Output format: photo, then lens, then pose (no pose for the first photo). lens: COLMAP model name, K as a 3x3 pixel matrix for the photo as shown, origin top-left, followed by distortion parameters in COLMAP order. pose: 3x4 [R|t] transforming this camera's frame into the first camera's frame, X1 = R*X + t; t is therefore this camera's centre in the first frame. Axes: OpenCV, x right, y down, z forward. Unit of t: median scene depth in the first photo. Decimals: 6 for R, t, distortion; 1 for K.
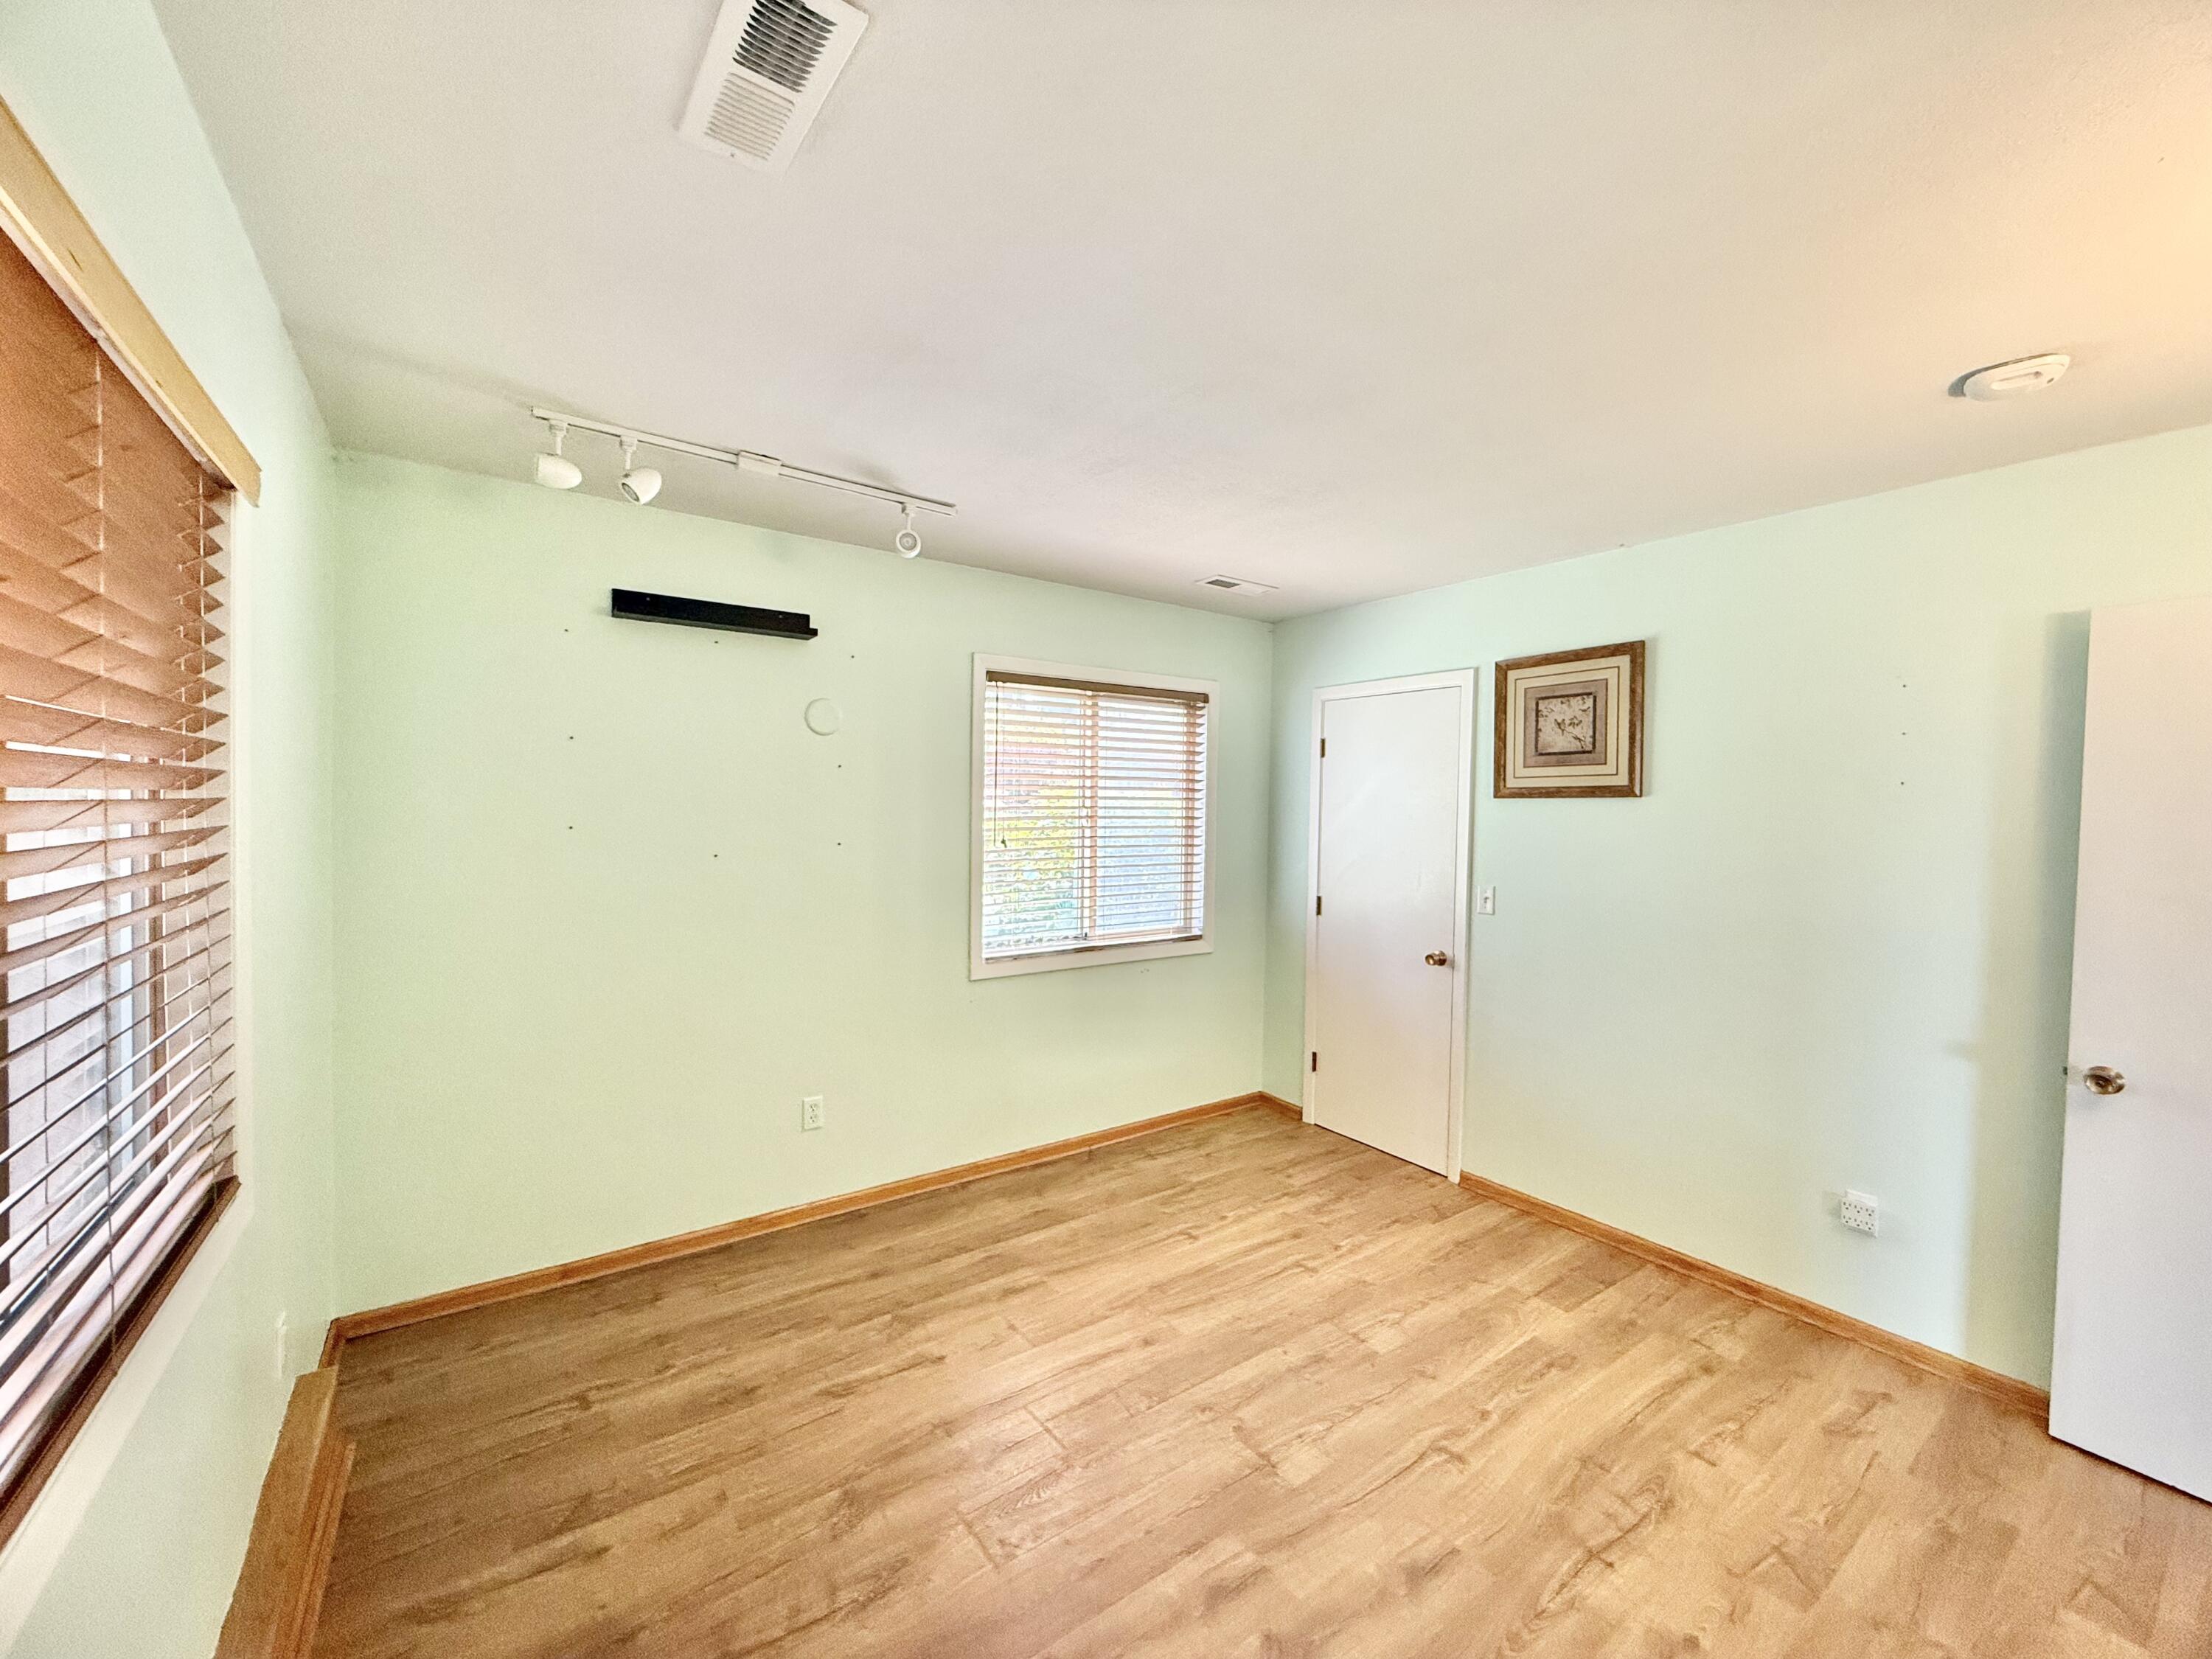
lens RADIAL K [[881.0, 0, 1095.9], [0, 881.0, 826.8], [0, 0, 1]] dist [-0.000172, -0.000317]
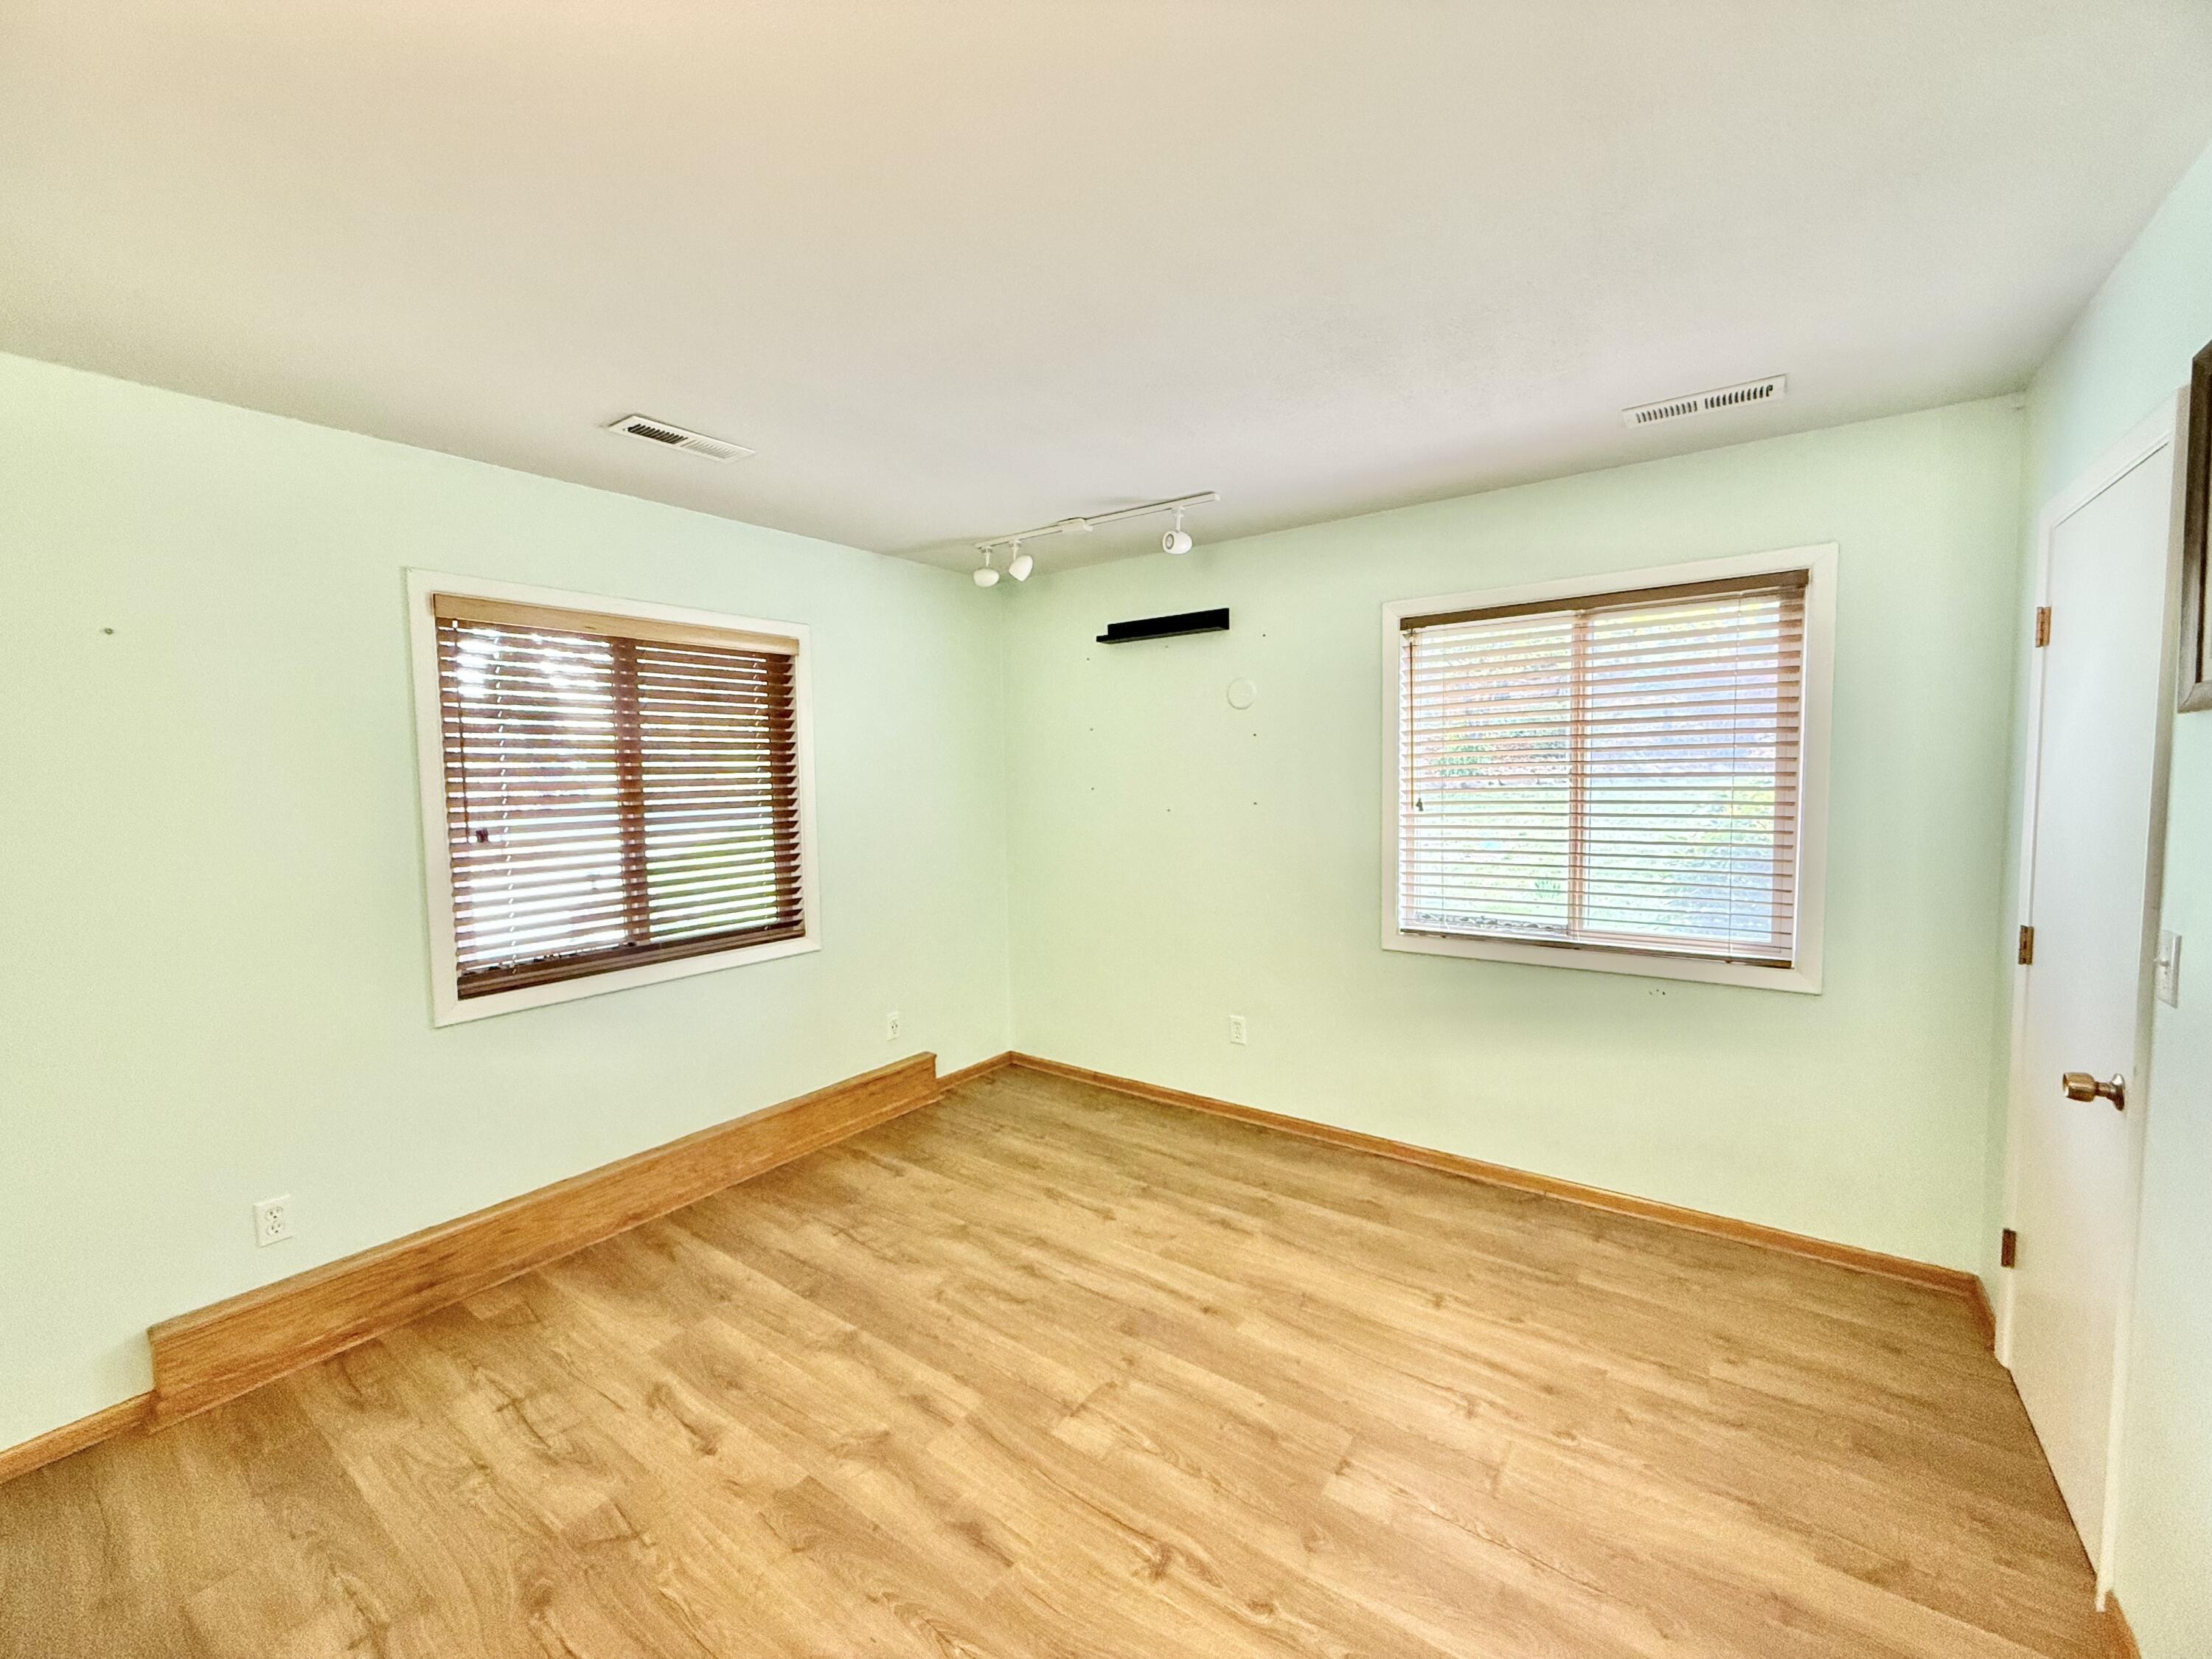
lens RADIAL K [[881.0, 0, 1113.8], [0, 881.0, 824.7], [0, 0, 1]] dist [-0.000172, -0.000317]
pose [[0.321850, 0.035836, -0.946112, 0.834330], [-0.001246, 0.999299, 0.037427, 0.005204], [0.946790, -0.010867, 0.321669, 0.524216]]
